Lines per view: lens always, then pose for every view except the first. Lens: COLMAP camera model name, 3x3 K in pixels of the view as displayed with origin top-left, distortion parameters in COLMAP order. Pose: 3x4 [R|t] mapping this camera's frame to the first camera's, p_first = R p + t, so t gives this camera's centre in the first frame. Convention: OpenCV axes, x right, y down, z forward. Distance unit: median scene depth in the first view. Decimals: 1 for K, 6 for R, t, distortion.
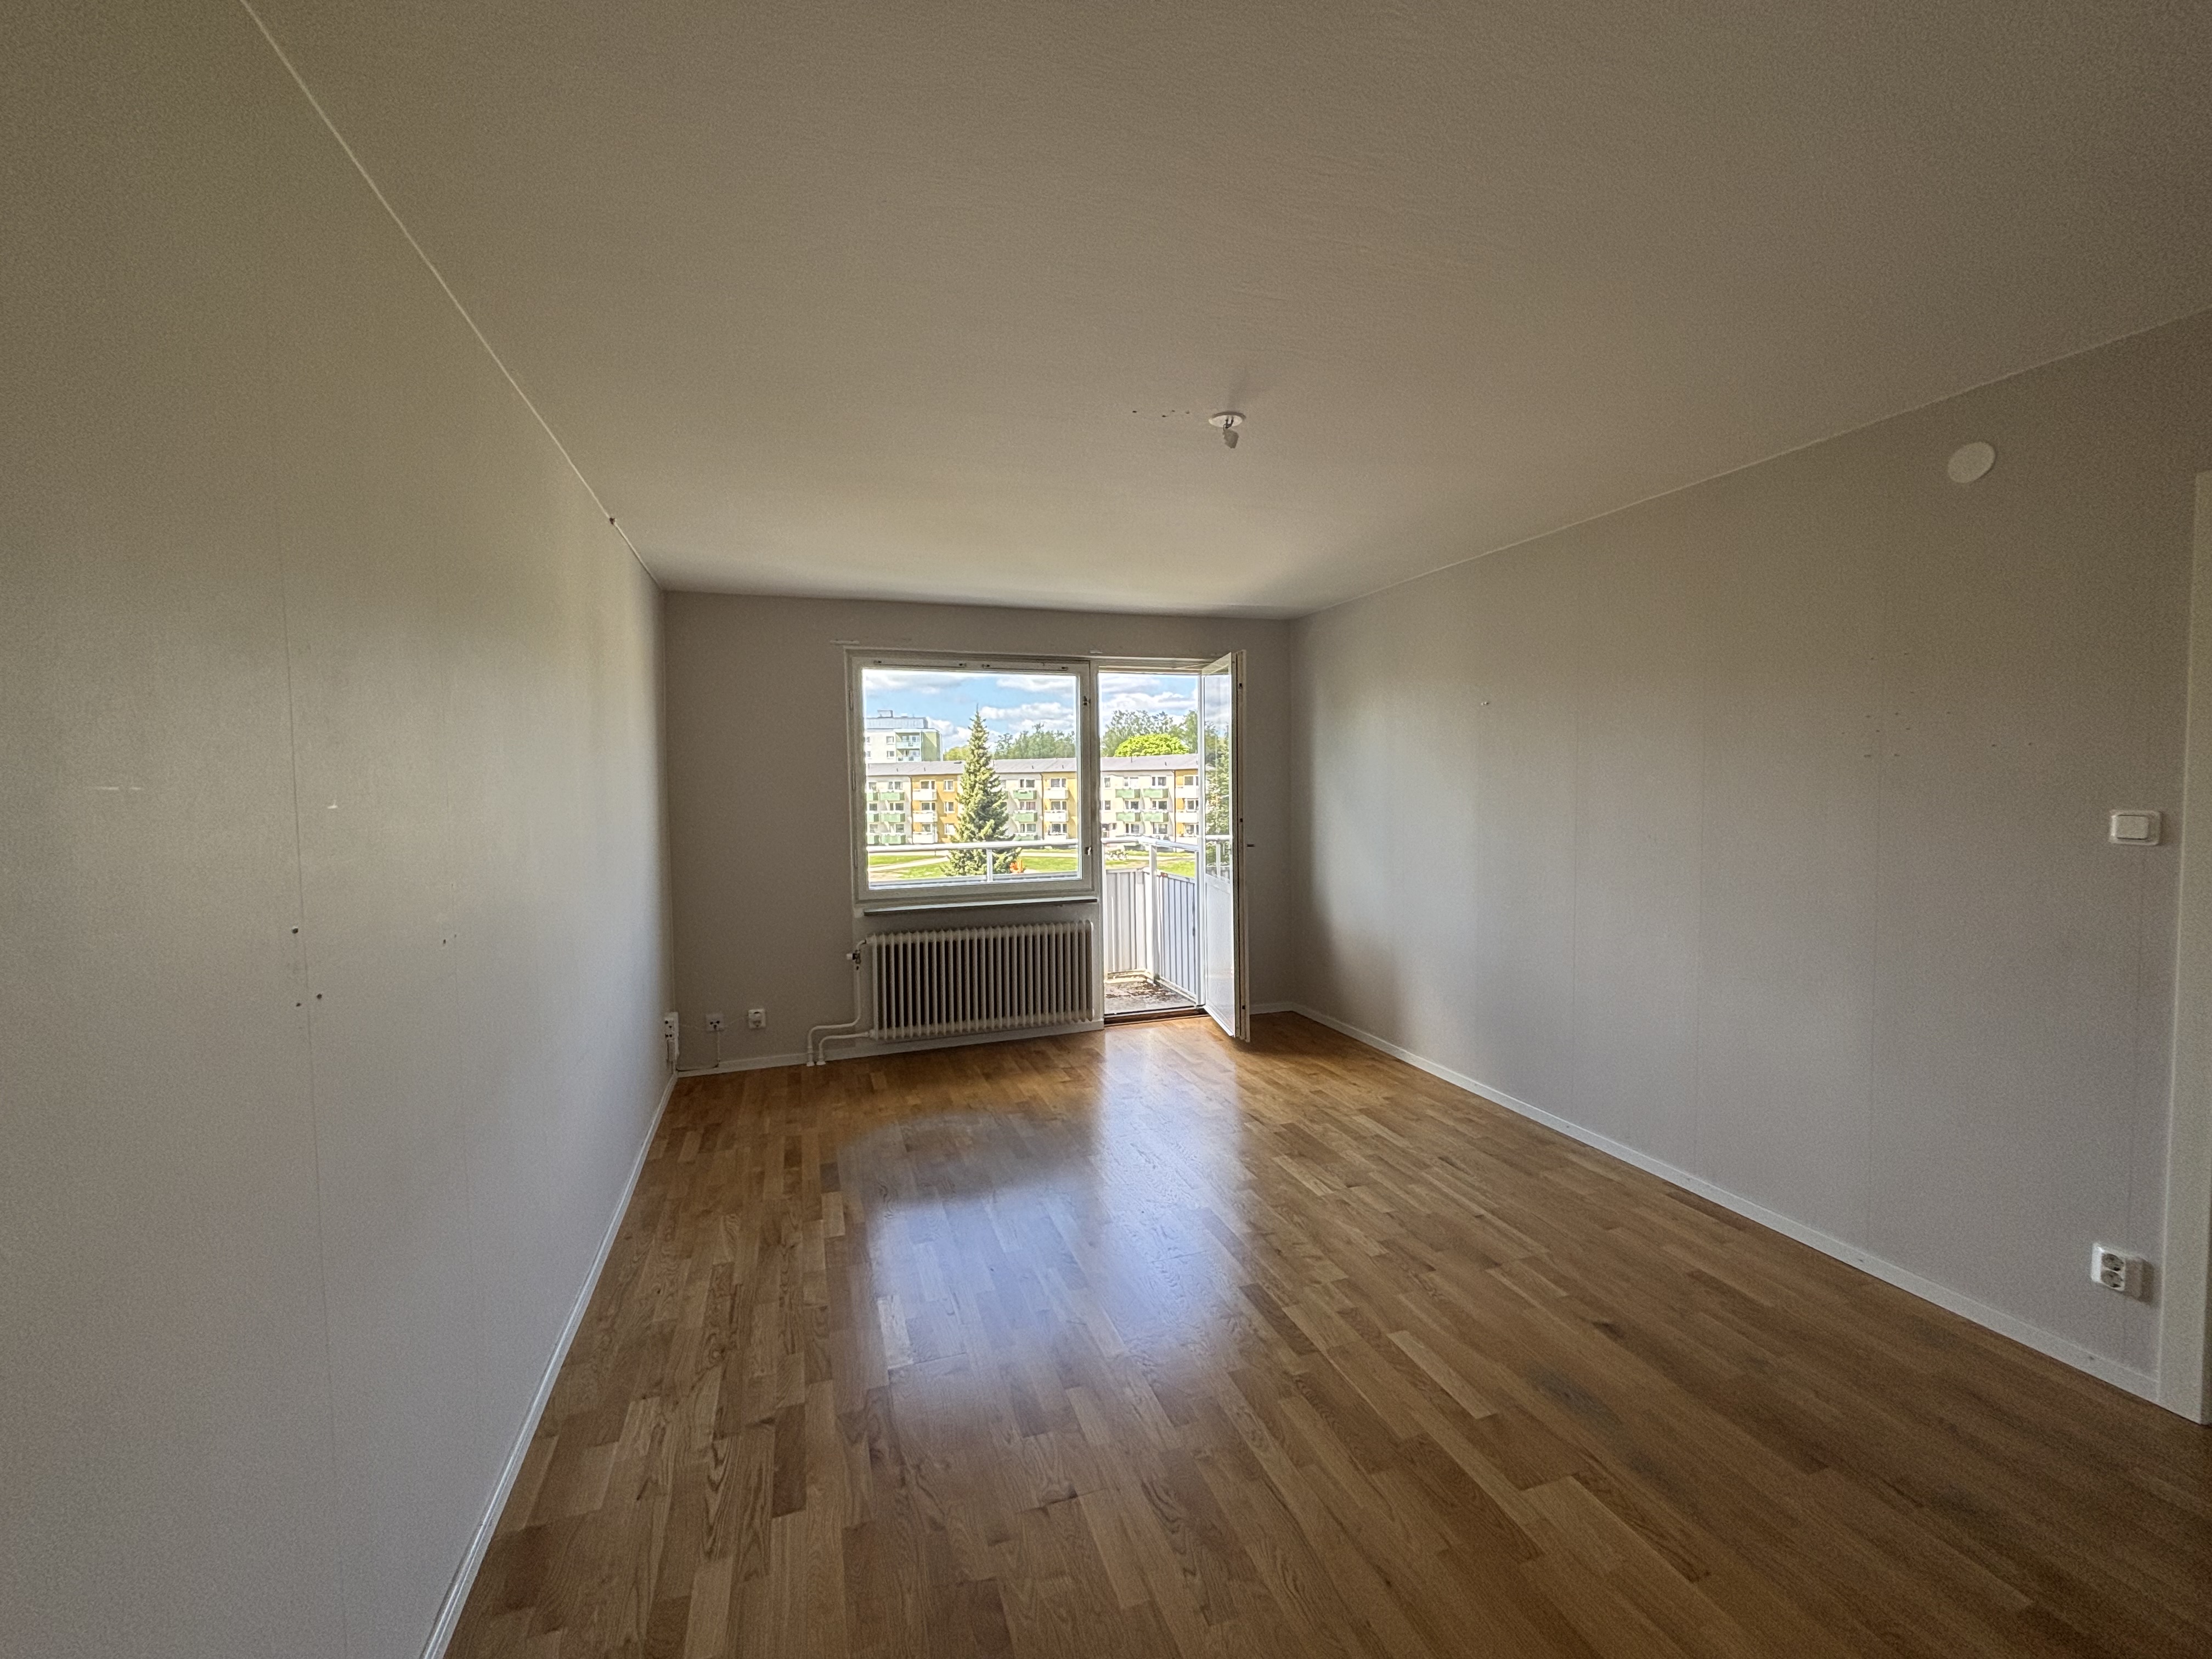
lens RADIAL K [[889.6, 0, 1103.6], [0, 889.6, 824.4], [0, 0, 1]] dist [0.000304, 0.000468]
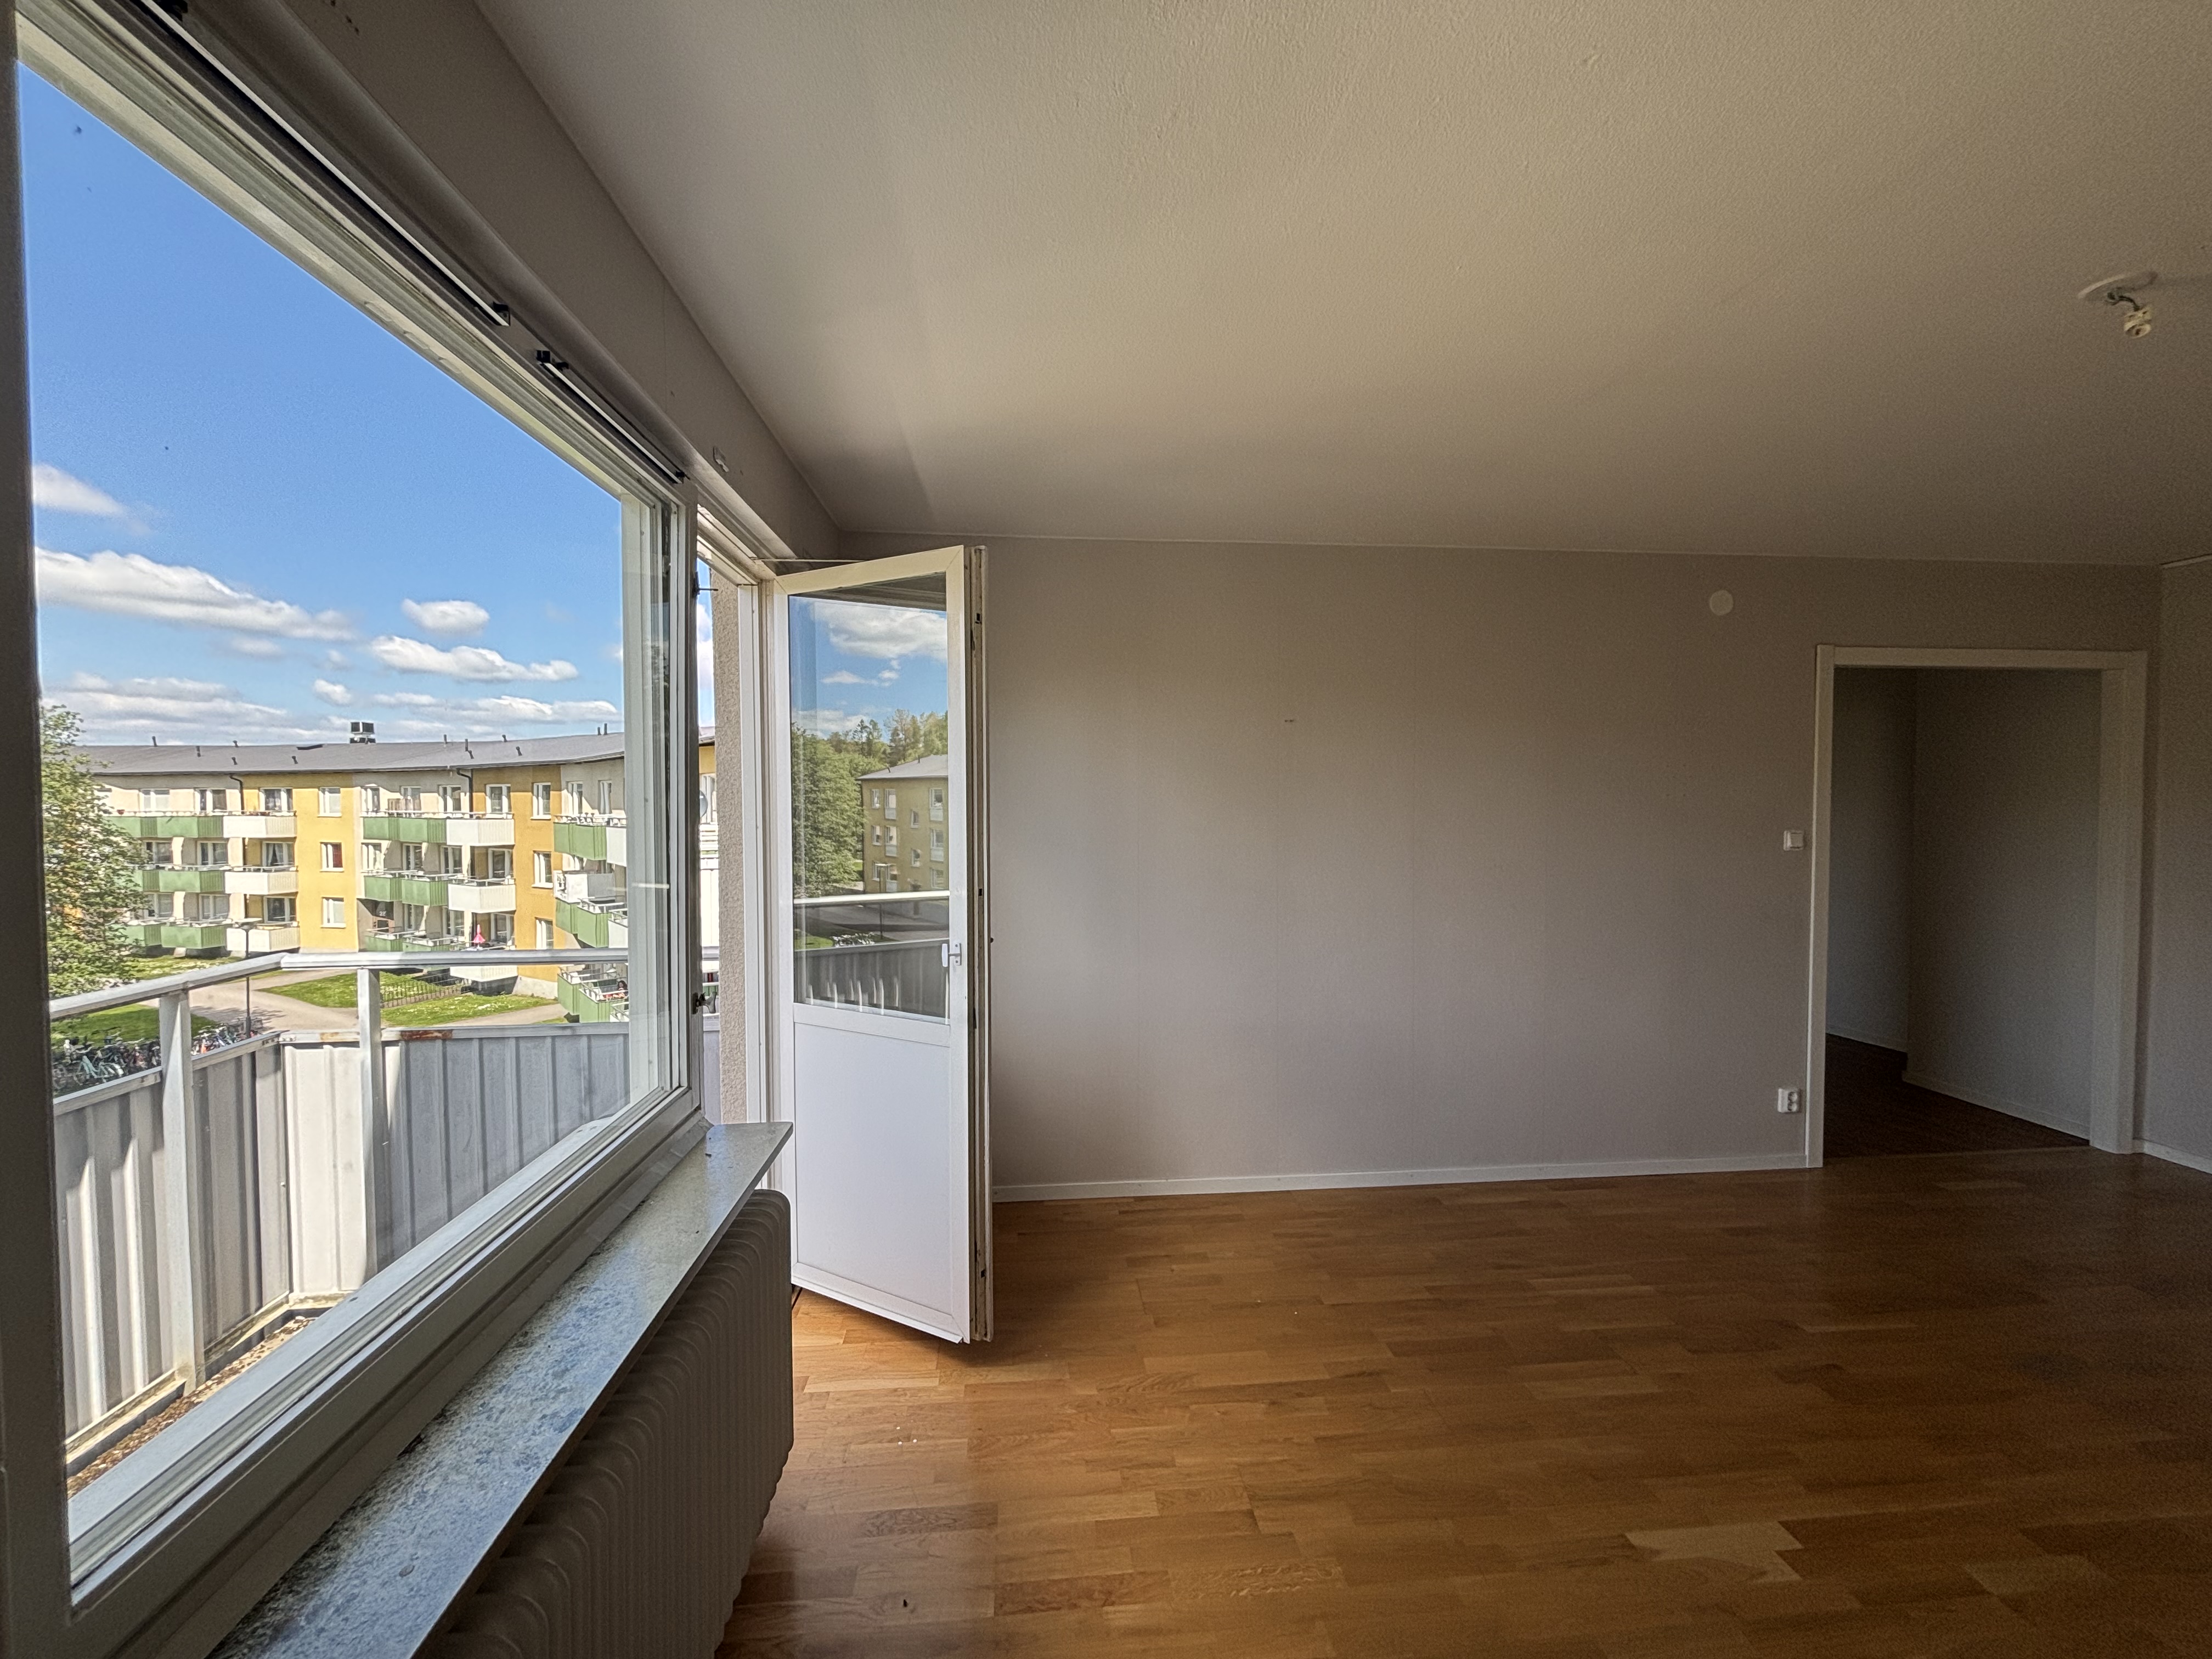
lens RADIAL K [[893.4, 0, 1106.3], [0, 893.4, 835.9], [0, 0, 1]] dist [0.000986, -0.000102]
pose [[0.233253, -0.021714, 0.972174, -0.431689], [0.043871, 0.998968, 0.011787, -0.044265], [-0.971426, 0.039901, 0.233965, 0.977962]]
